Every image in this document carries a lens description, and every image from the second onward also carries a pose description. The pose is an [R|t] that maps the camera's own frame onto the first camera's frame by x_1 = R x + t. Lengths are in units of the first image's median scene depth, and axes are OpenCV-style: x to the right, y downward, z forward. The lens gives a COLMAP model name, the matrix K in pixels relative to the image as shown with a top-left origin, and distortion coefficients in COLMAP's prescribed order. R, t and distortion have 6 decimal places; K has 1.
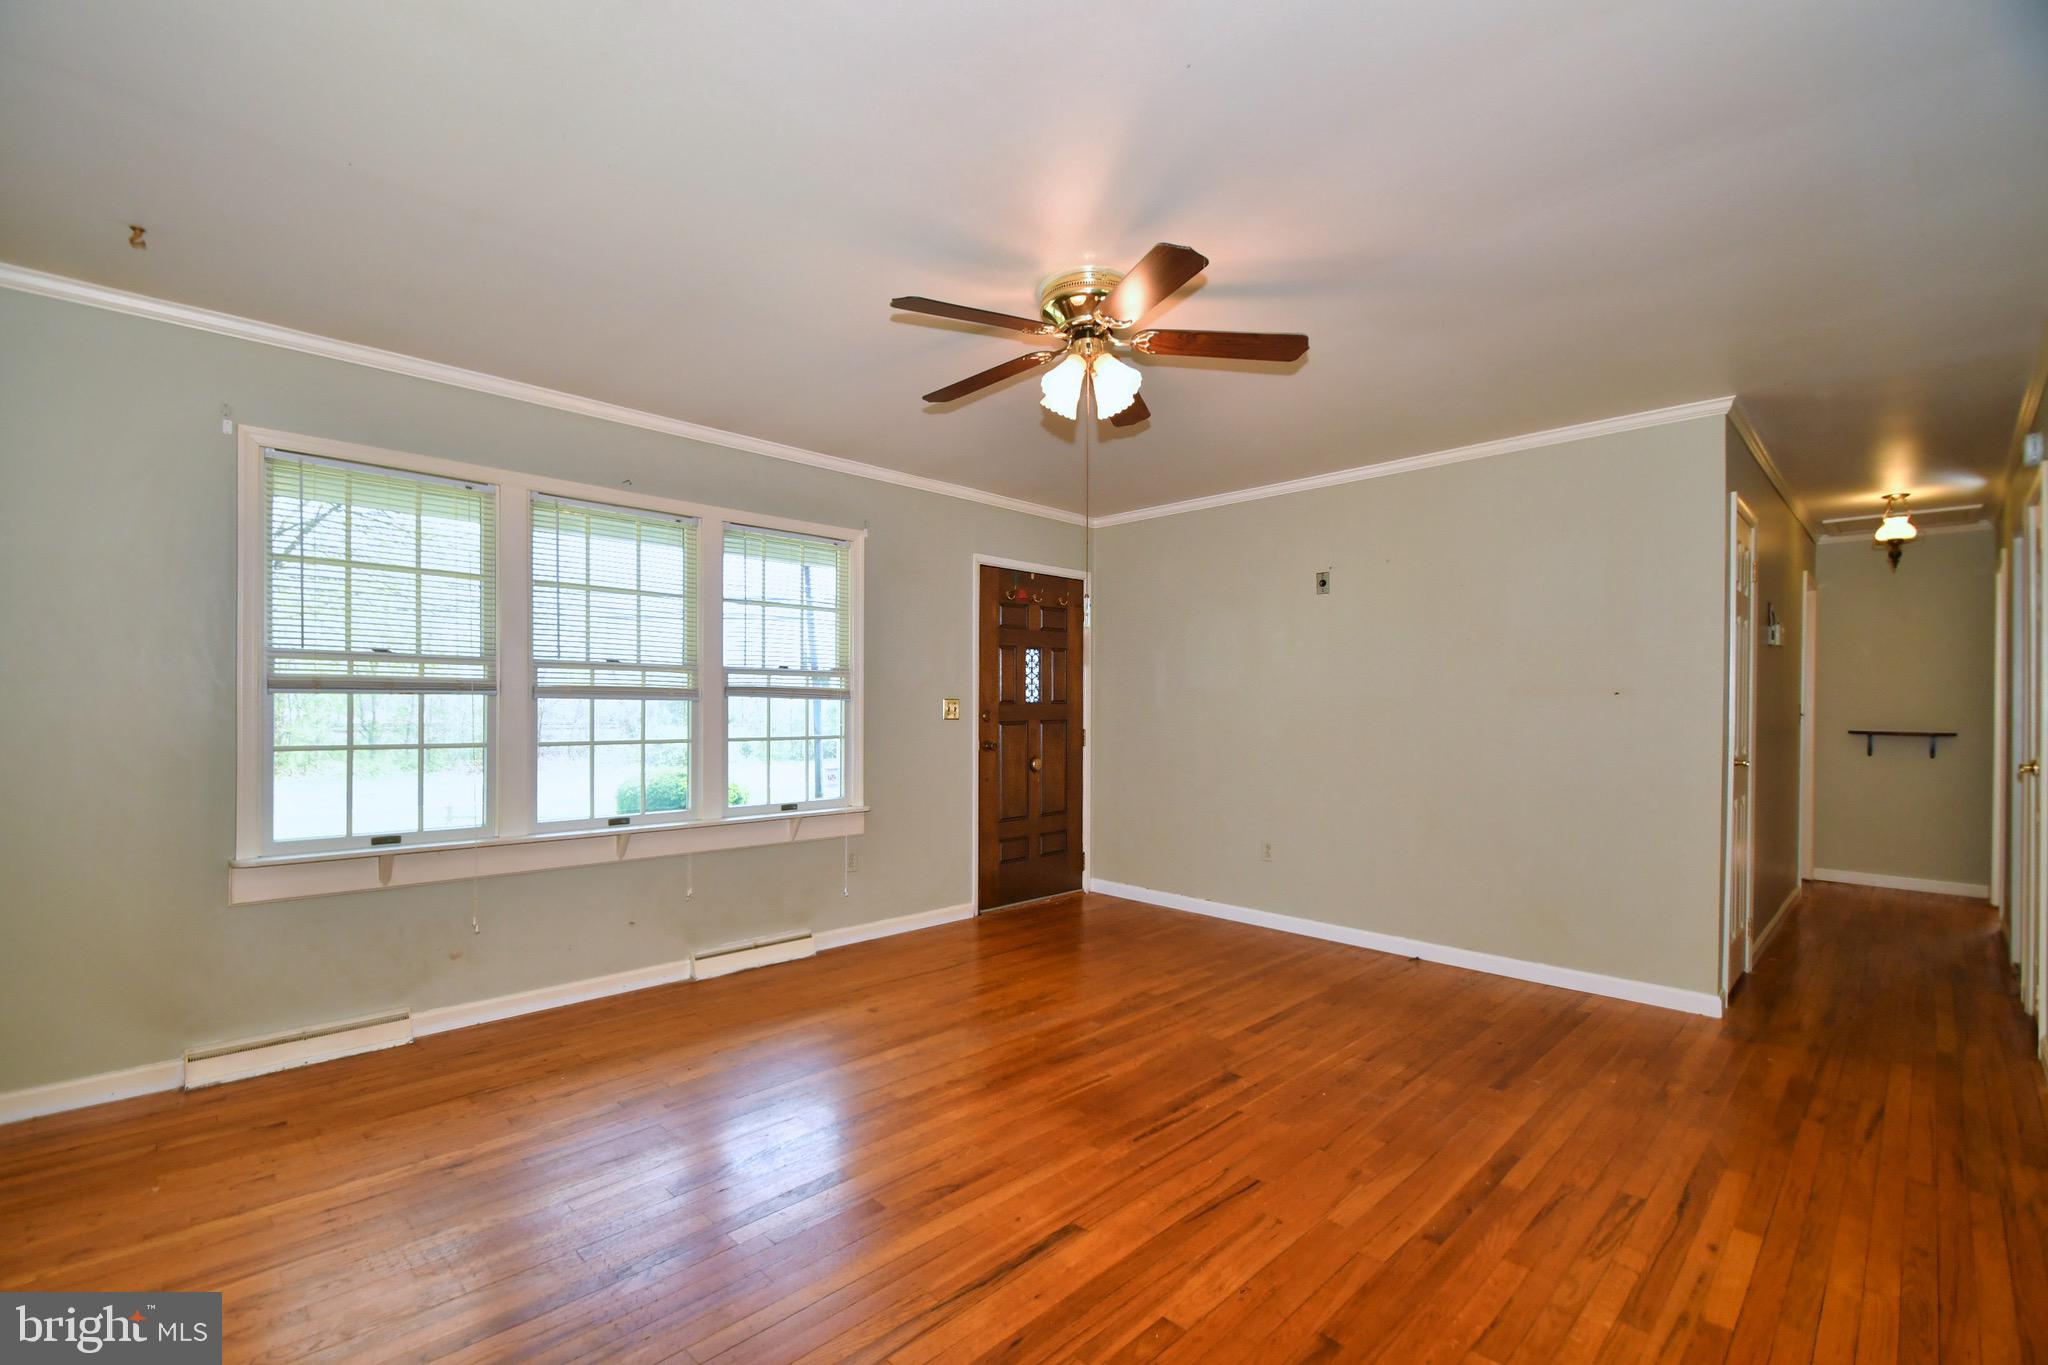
lens RADIAL K [[883.4, 0, 1019.9], [0, 883.4, 702.9], [0, 0, 1]] dist [0.001624, -0.006379]
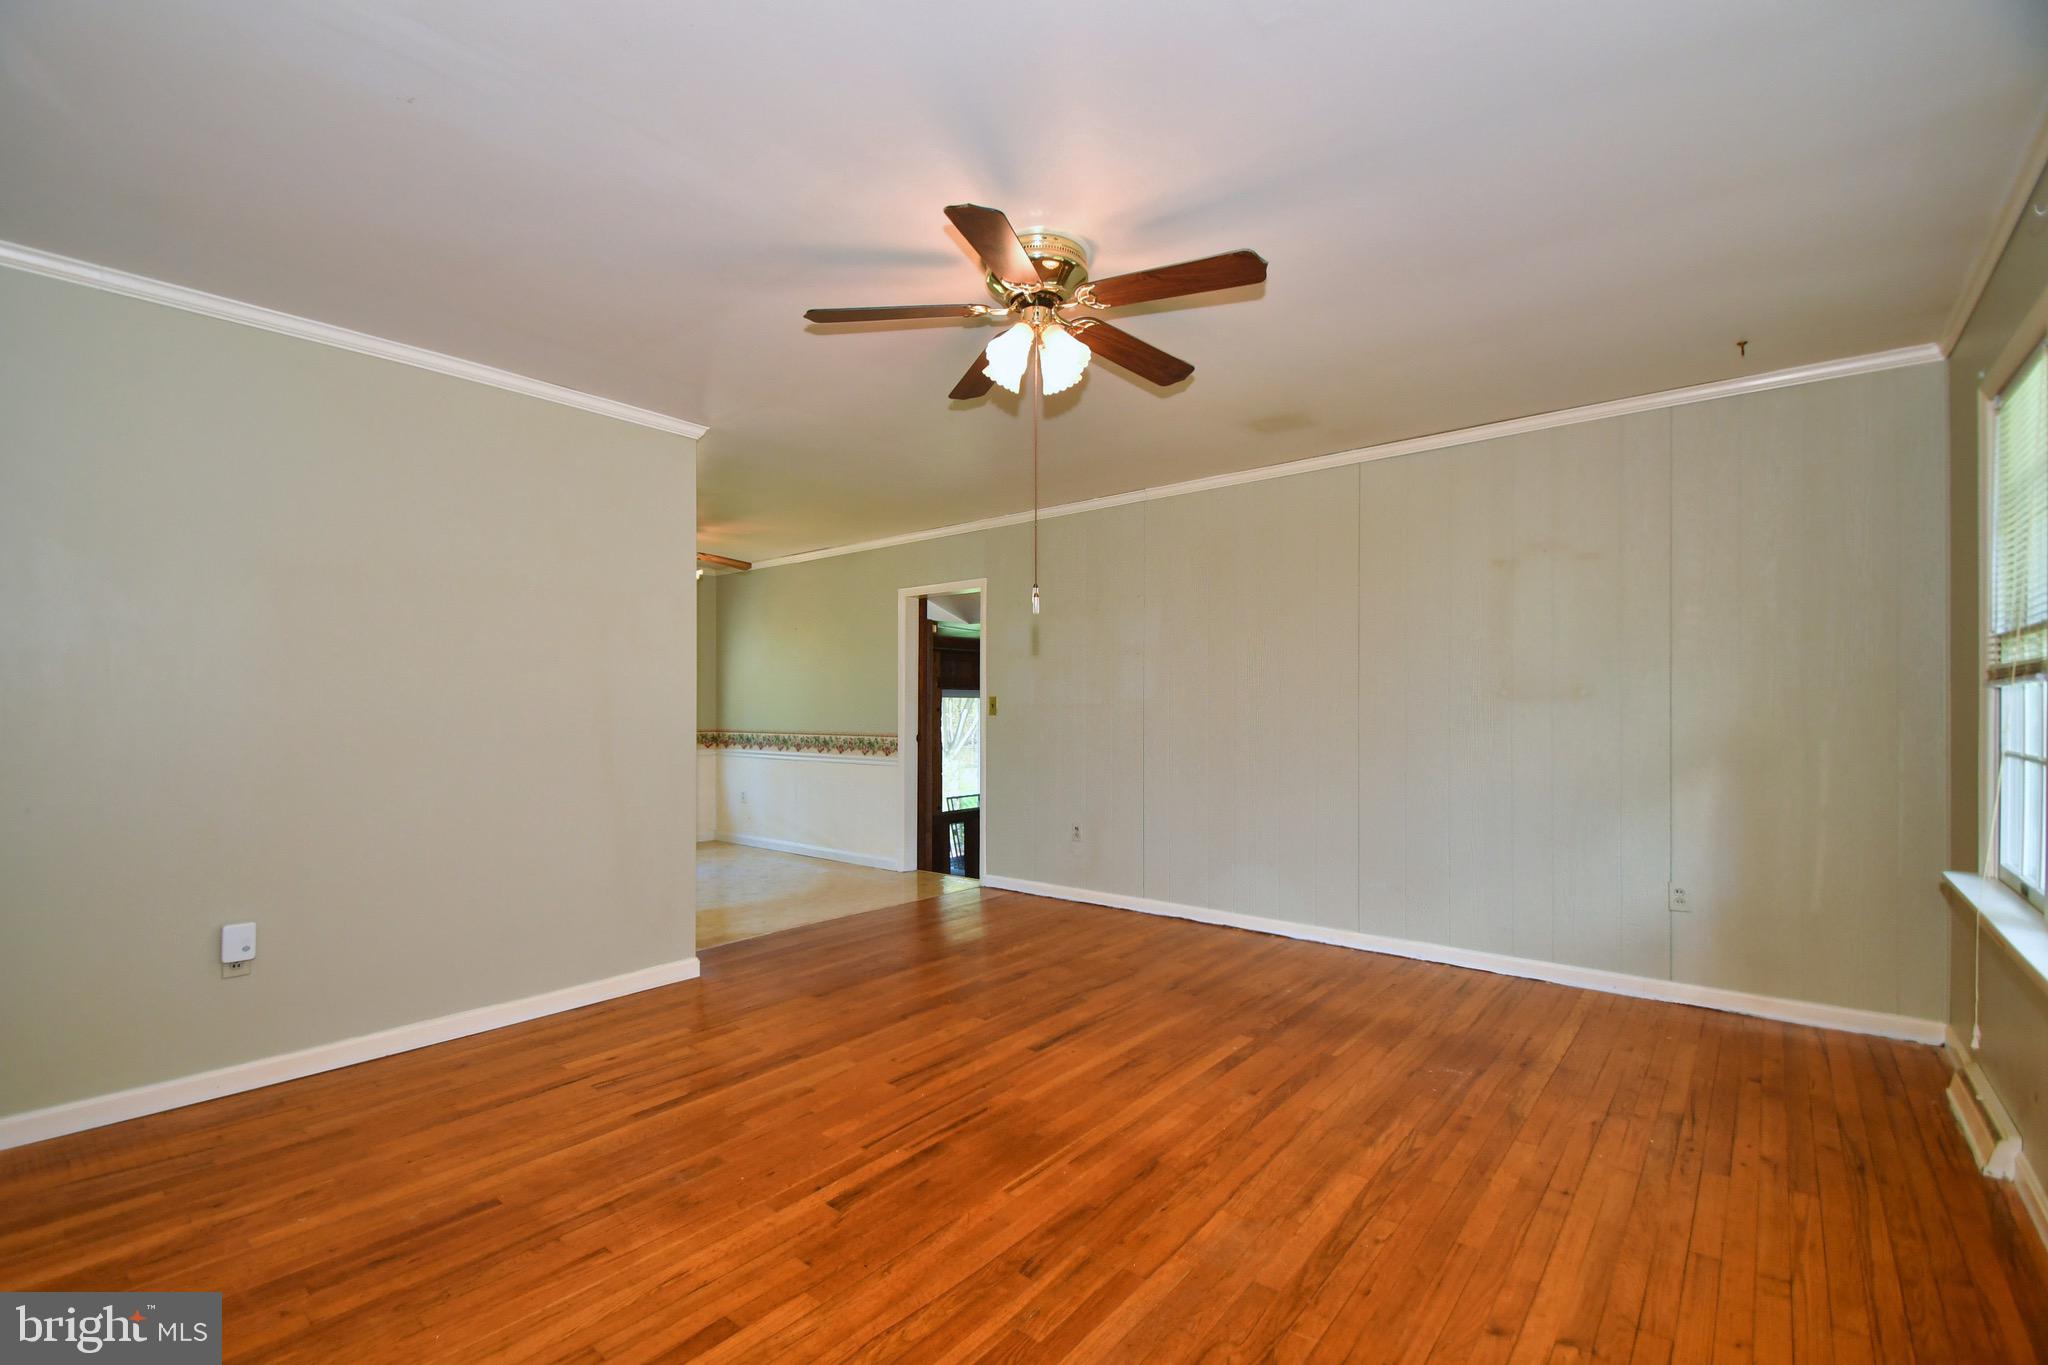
lens RADIAL K [[883.4, 0, 1021.7], [0, 883.4, 697.0], [0, 0, 1]] dist [0.001624, -0.006379]
pose [[-0.994980, -0.003805, -0.099998, 0.191221], [-0.001958, 0.999826, -0.018562, 0.020488], [0.100051, -0.018273, -0.994814, 2.028049]]
